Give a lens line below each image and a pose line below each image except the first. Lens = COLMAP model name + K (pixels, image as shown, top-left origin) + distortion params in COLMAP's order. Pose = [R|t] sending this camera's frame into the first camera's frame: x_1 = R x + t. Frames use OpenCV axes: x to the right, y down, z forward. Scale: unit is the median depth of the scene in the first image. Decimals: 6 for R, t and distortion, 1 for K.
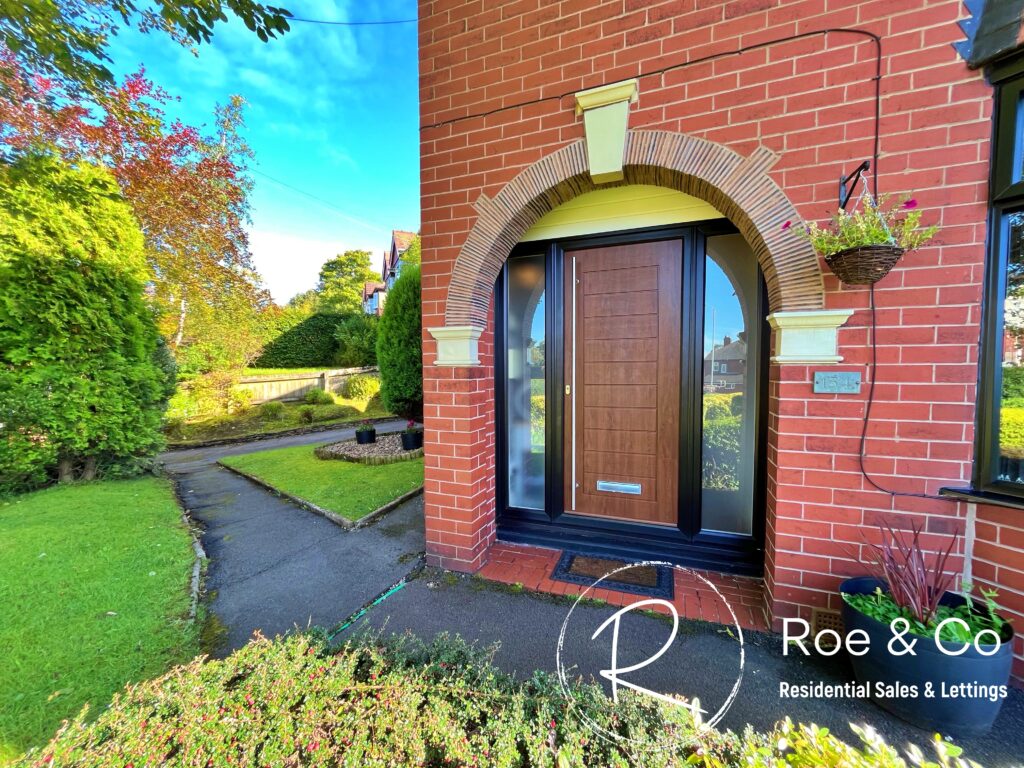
lens RADIAL K [[413.4, 0, 514.0], [0, 413.4, 387.8], [0, 0, 1]] dist [-0.001382, -0.000538]
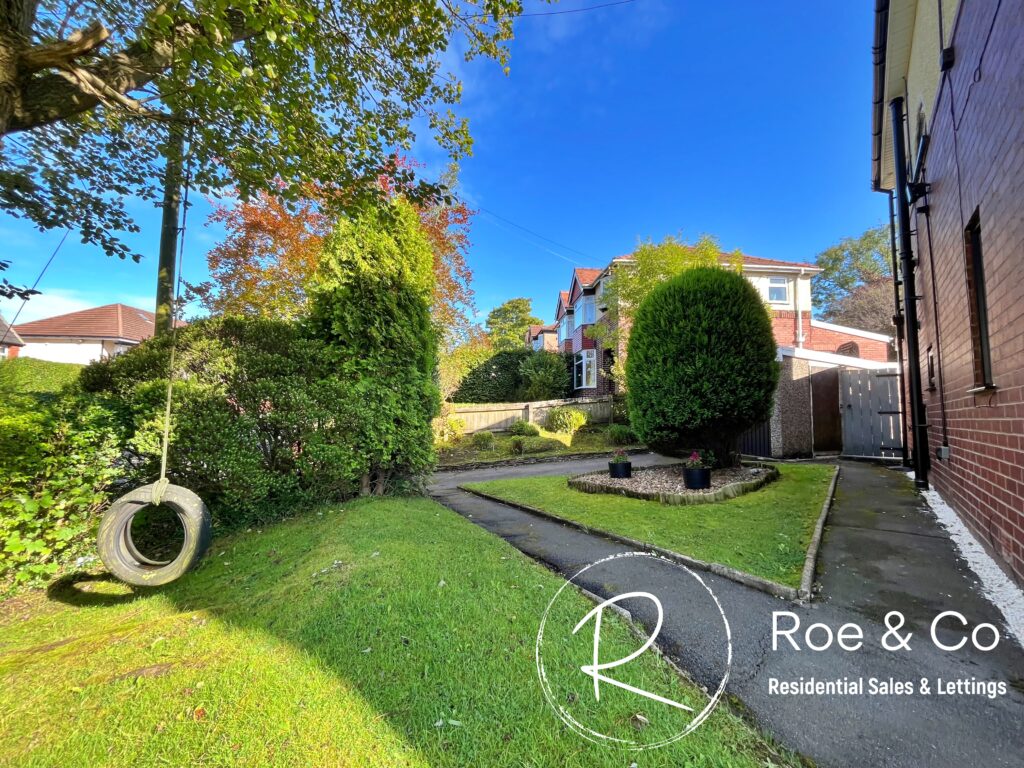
lens RADIAL K [[413.4, 0, 509.0], [0, 413.4, 379.4], [0, 0, 1]] dist [-0.001382, -0.000538]
pose [[0.941491, -0.010391, -0.336878, -0.191135], [-0.031880, 0.992298, -0.119702, 0.027762], [0.335527, 0.123438, 0.933908, 0.063250]]
